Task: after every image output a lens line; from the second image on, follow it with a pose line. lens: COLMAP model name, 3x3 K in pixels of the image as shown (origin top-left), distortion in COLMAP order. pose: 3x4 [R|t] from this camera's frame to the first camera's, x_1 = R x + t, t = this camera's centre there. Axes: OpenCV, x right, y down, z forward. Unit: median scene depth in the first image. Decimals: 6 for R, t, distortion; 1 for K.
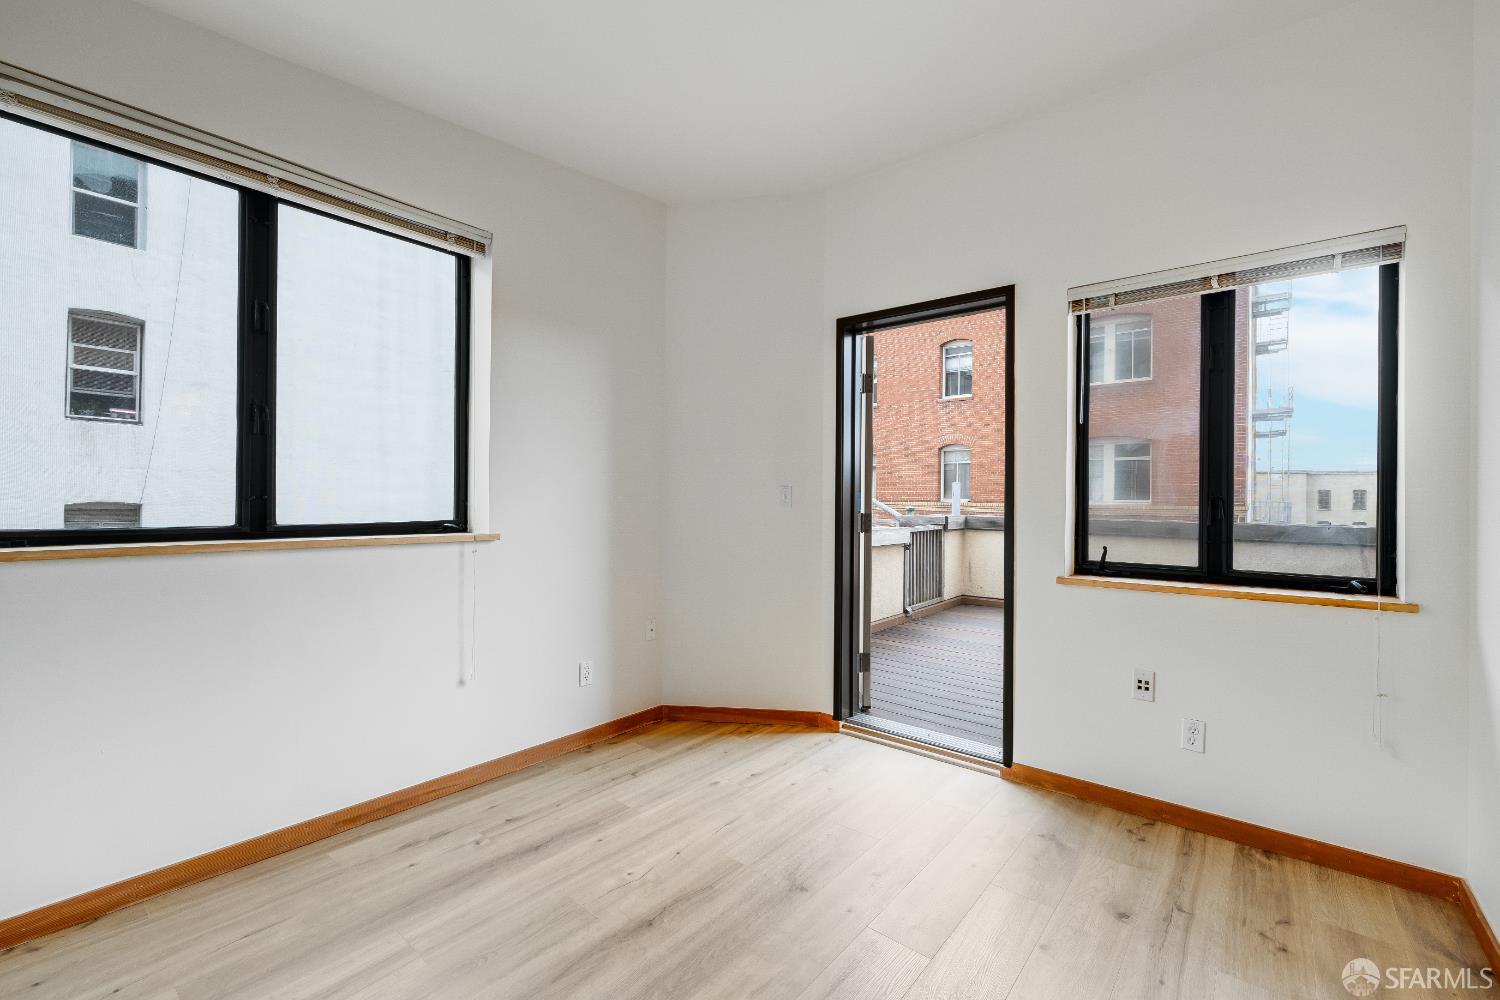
lens RADIAL K [[629.5, 0, 745.0], [0, 629.5, 499.9], [0, 0, 1]] dist [0.003918, -0.000735]
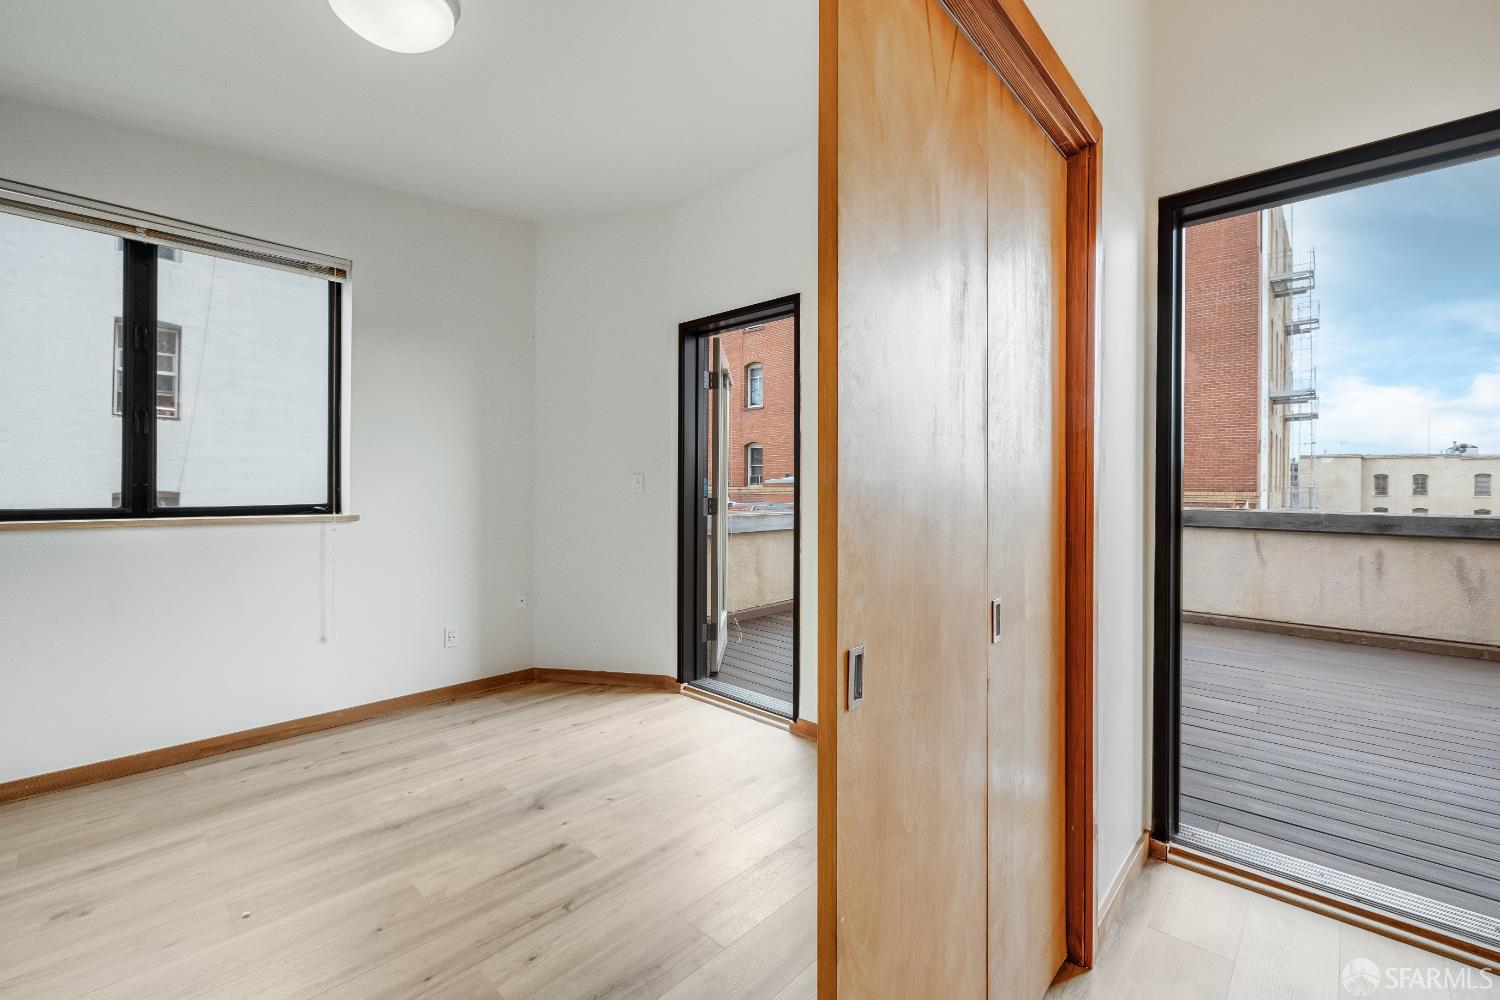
lens RADIAL K [[629.5, 0, 750.1], [0, 629.5, 486.1], [0, 0, 1]] dist [0.003918, -0.000735]
pose [[0.997730, -0.003166, -0.067272, 0.346866], [0.003037, 0.999993, -0.002013, 0.003467], [0.067278, 0.001804, 0.997733, -0.107413]]
